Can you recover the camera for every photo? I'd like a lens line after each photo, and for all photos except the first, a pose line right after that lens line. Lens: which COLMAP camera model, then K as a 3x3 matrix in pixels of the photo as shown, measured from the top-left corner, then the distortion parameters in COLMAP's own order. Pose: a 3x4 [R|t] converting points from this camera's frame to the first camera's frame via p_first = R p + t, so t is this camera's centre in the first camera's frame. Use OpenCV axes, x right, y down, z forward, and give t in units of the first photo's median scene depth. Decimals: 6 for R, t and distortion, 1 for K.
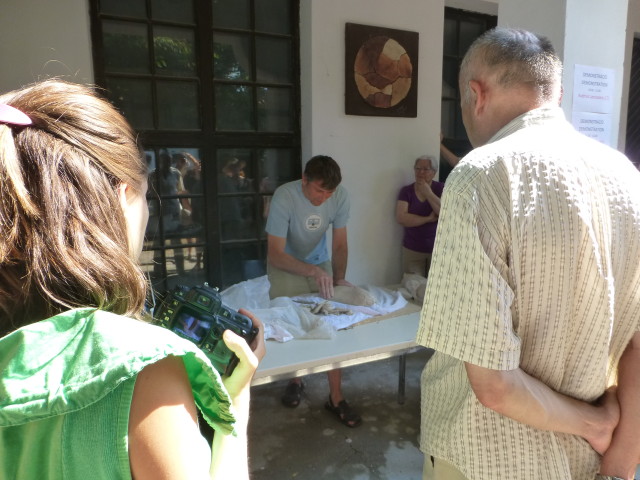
lens RADIAL K [[465.6, 0, 320.2], [0, 465.6, 240.2], [0, 0, 1]] dist [-0.033587, 0.004420]
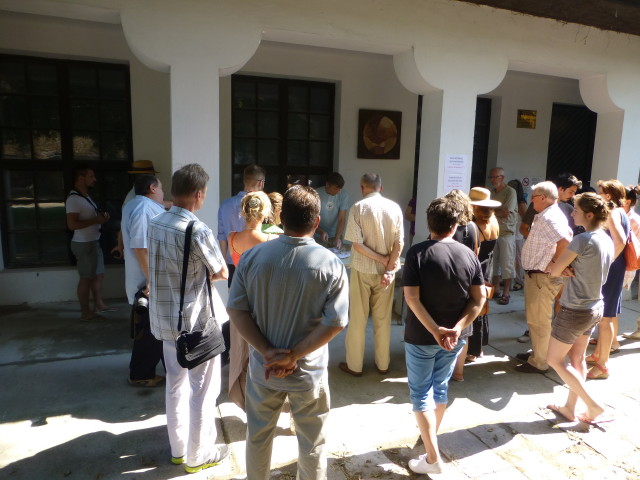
lens RADIAL K [[465.6, 0, 320.0], [0, 465.6, 240.2], [0, 0, 1]] dist [-0.033587, 0.004420]
pose [[0.995600, 0.047718, -0.080646, 0.070367], [-0.047143, 0.998847, 0.009022, 0.041085], [0.080984, -0.005180, 0.996702, -0.826946]]
